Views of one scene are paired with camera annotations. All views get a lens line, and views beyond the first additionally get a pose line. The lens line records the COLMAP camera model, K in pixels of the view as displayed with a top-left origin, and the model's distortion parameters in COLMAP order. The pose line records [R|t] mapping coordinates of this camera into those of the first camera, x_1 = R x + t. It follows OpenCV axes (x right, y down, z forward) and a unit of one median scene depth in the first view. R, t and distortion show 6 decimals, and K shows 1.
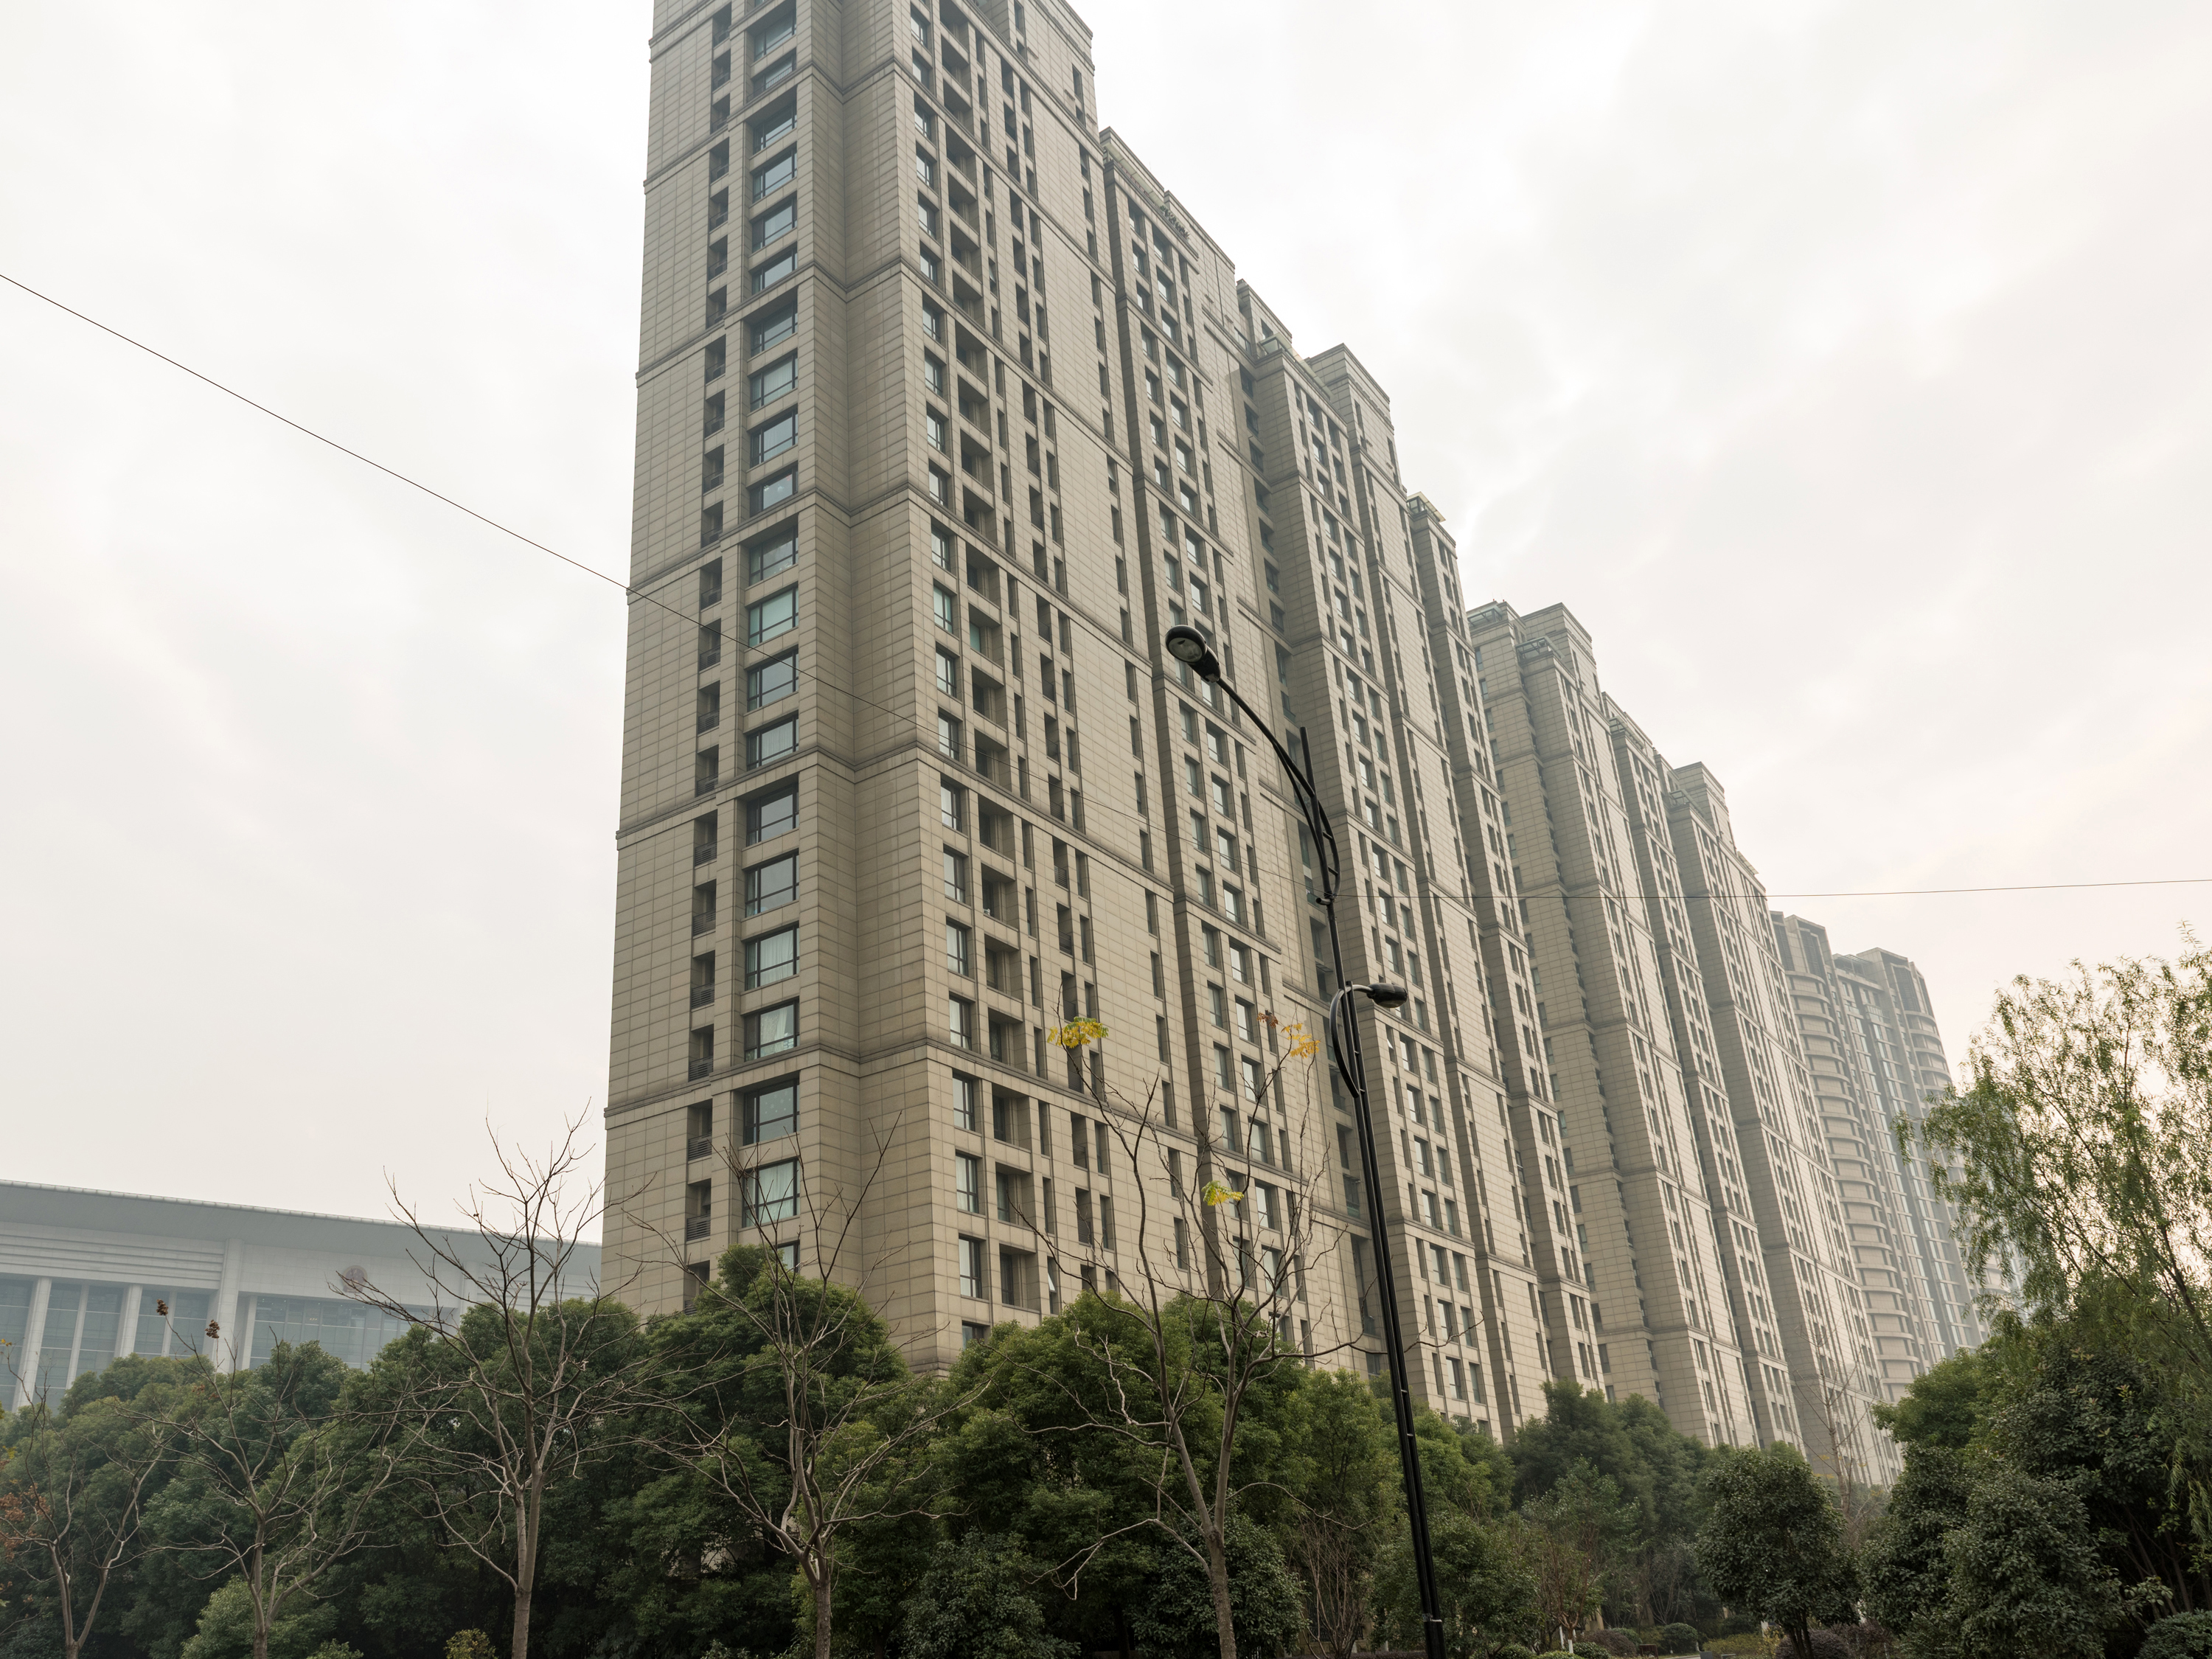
lens RADIAL K [[1678.6, 0, 1109.1], [0, 1678.6, 893.5], [0, 0, 1]] dist [-0.001783, 0.001684]
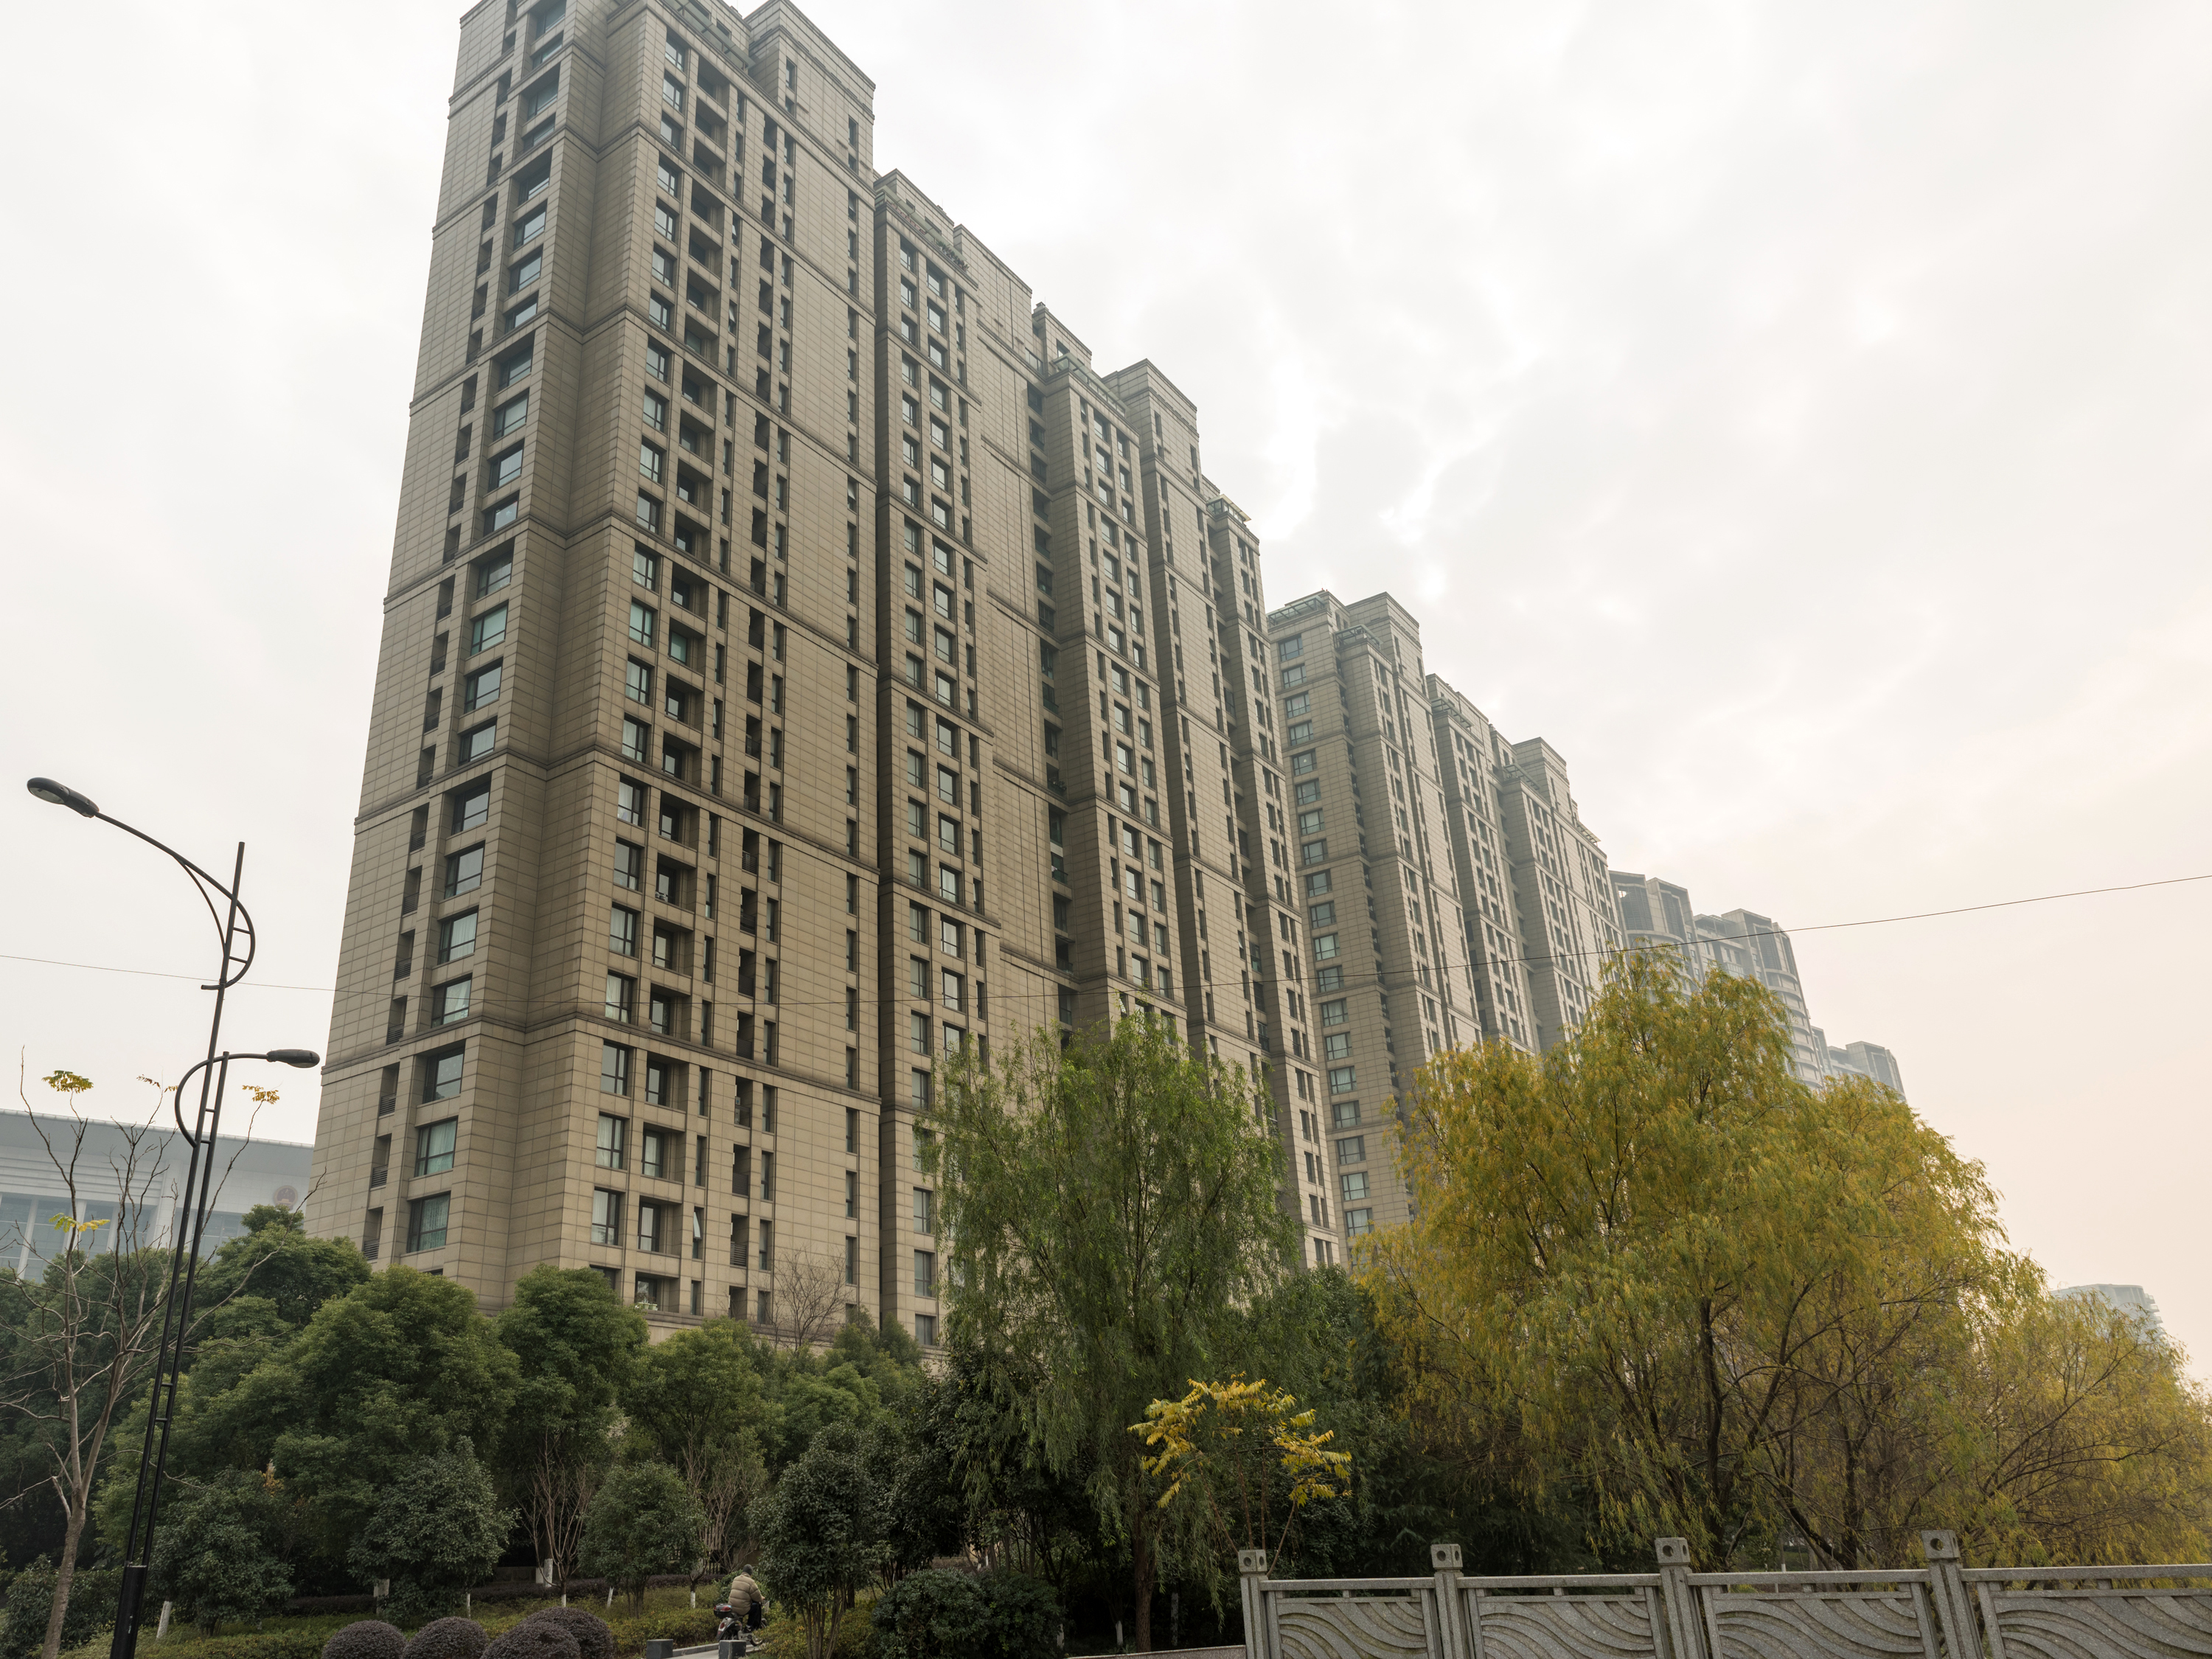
lens RADIAL K [[1586.8, 0, 1106.0], [0, 1586.8, 829.5], [0, 0, 1]] dist [0.002720, 0.000739]
pose [[0.999538, 0.012077, -0.027882, 0.205390], [-0.012112, 0.999926, -0.001103, -0.029570], [0.027867, 0.001440, 0.999611, -0.041512]]
